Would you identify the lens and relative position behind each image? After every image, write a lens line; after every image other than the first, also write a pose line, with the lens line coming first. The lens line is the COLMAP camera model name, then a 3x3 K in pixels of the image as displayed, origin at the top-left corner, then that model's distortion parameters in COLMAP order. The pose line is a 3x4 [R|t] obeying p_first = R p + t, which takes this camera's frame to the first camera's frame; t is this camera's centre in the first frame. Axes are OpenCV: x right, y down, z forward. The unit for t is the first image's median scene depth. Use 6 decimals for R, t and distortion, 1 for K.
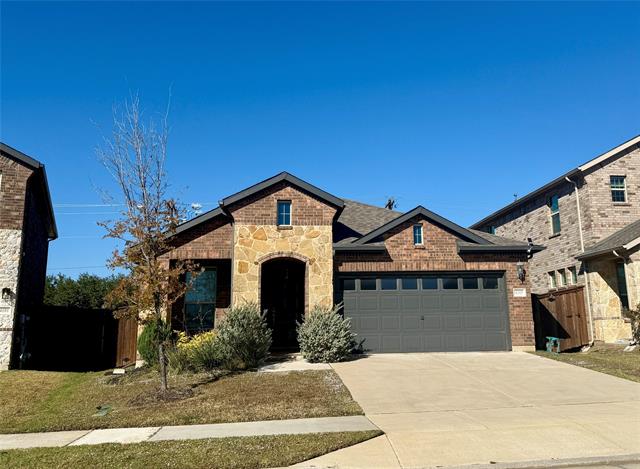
lens RADIAL K [[552.3, 0, 371.9], [0, 552.3, 211.1], [0, 0, 1]] dist [0.092669, -0.008954]
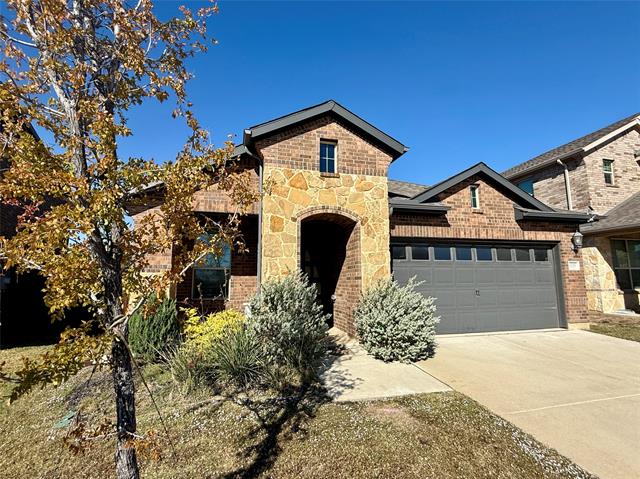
lens RADIAL K [[294.1, 0, 320.0], [0, 294.1, 239.5], [0, 0, 1]] dist [0.000530, 0.000305]
pose [[0.994824, 0.030267, 0.097005, -0.199603], [-0.037108, 0.996891, 0.069510, 0.086793], [-0.094600, -0.072750, 0.992854, 0.573560]]
